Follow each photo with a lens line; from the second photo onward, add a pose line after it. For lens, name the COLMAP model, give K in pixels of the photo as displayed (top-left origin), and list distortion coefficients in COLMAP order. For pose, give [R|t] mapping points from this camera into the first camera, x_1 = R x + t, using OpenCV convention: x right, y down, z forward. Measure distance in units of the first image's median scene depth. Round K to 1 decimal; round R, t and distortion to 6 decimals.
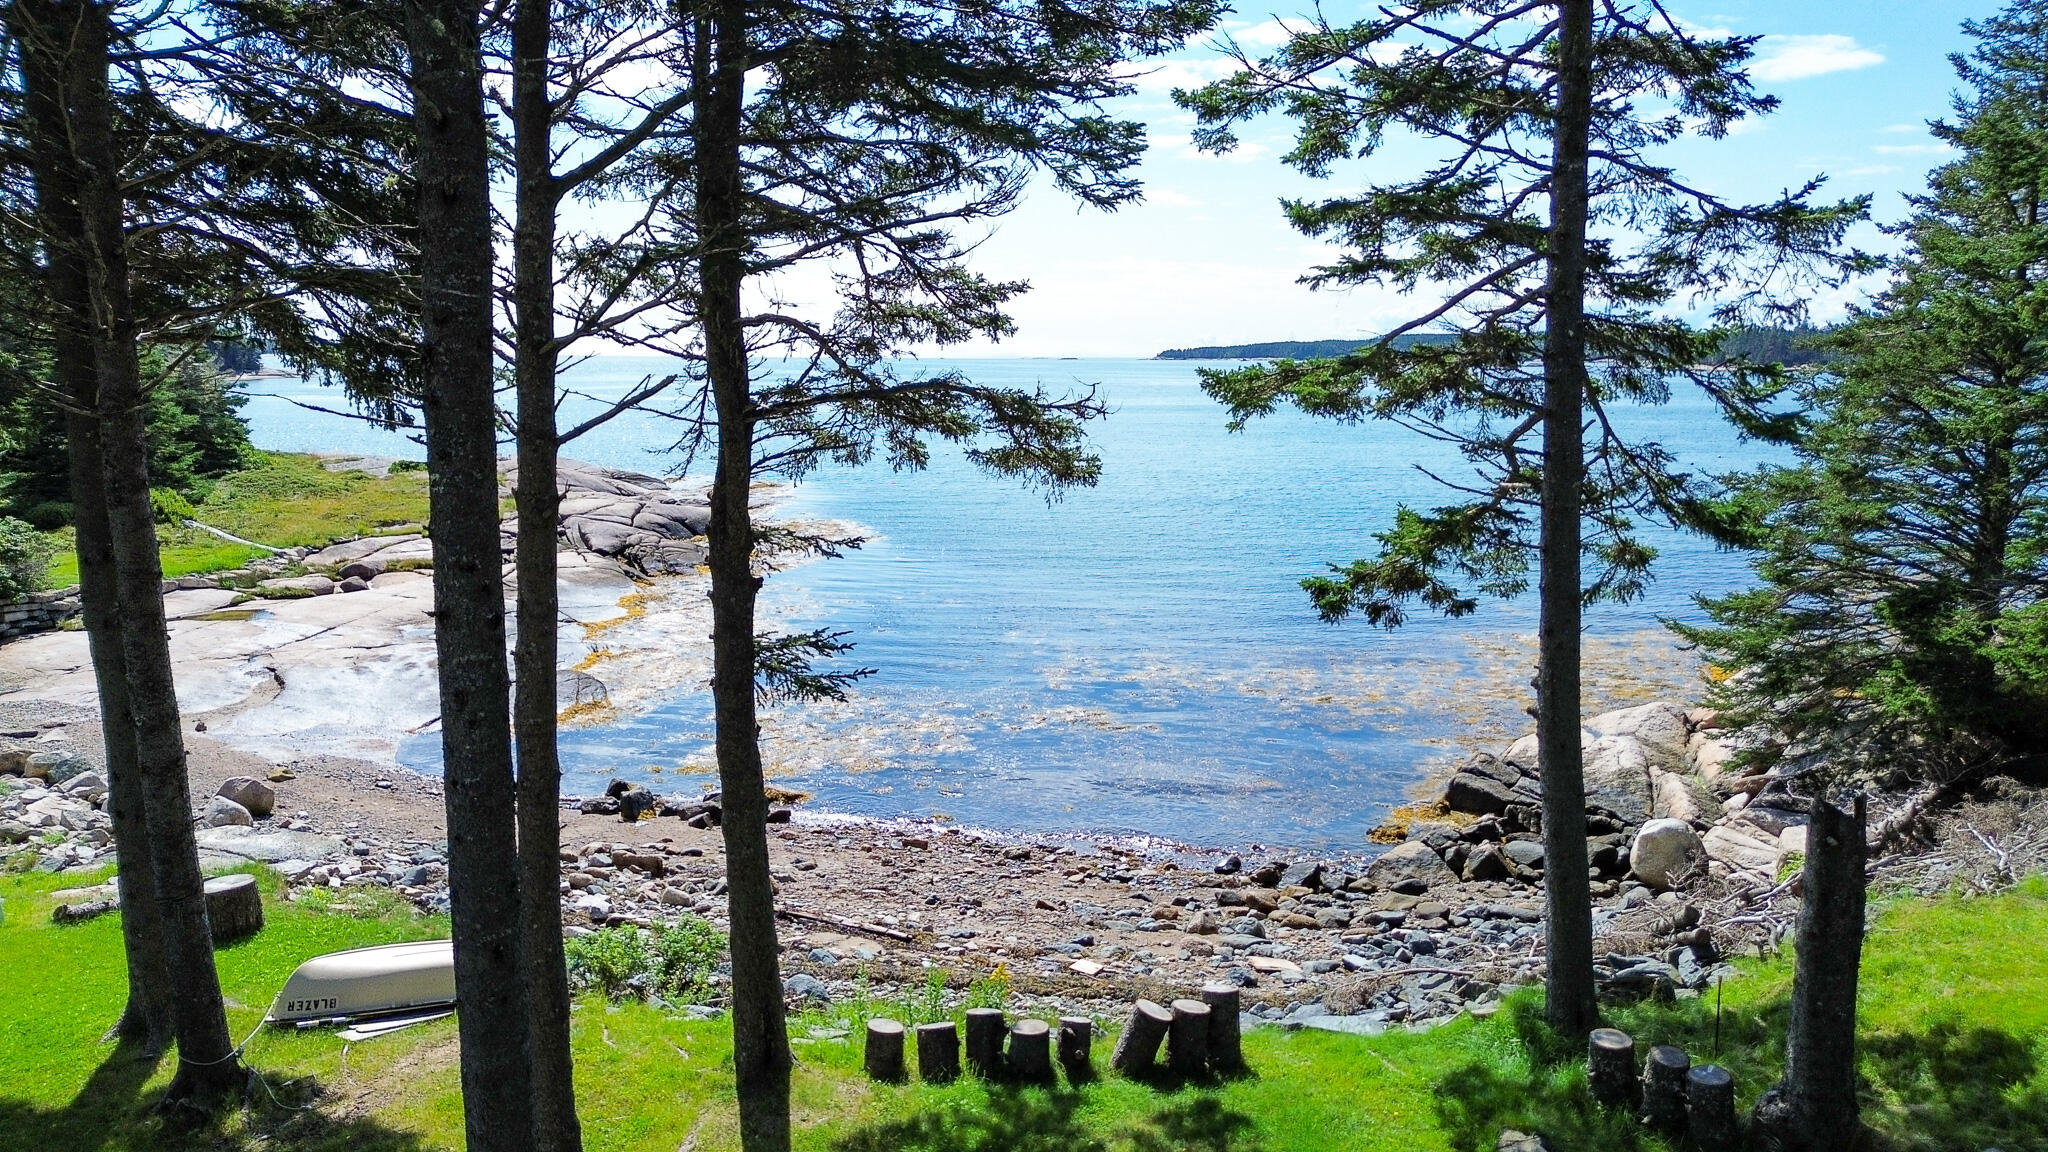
lens RADIAL K [[1455.1, 0, 1023.3], [0, 1455.1, 587.4], [0, 0, 1]] dist [0.071867, -0.069609]
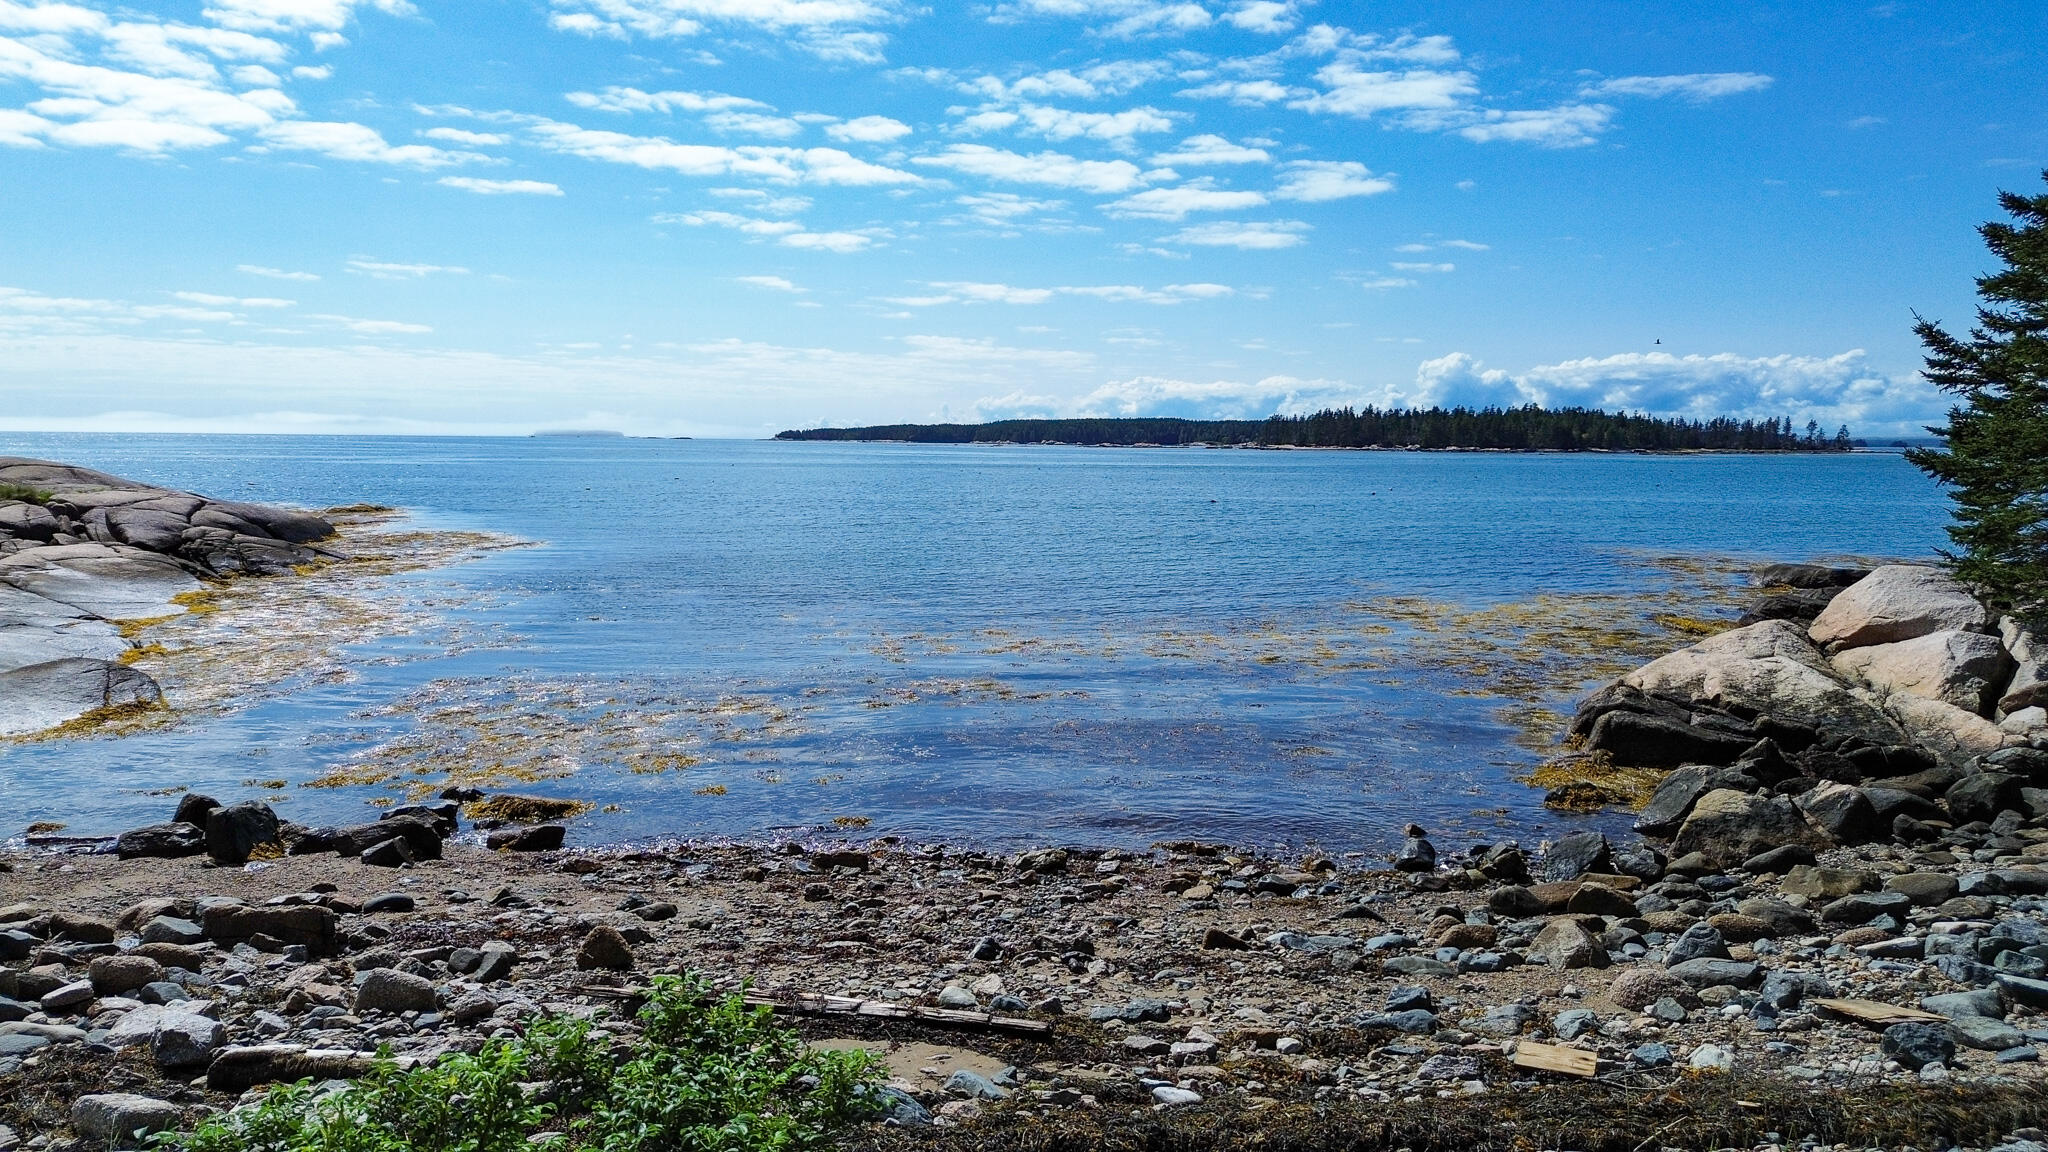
lens RADIAL K [[1455.1, 0, 1023.3], [0, 1455.1, 587.4], [0, 0, 1]] dist [0.071867, -0.069609]
pose [[0.965776, -0.017803, 0.258764, -0.159071], [0.032983, 0.997972, -0.054439, 0.118451], [-0.257270, 0.061110, 0.964405, 0.514121]]
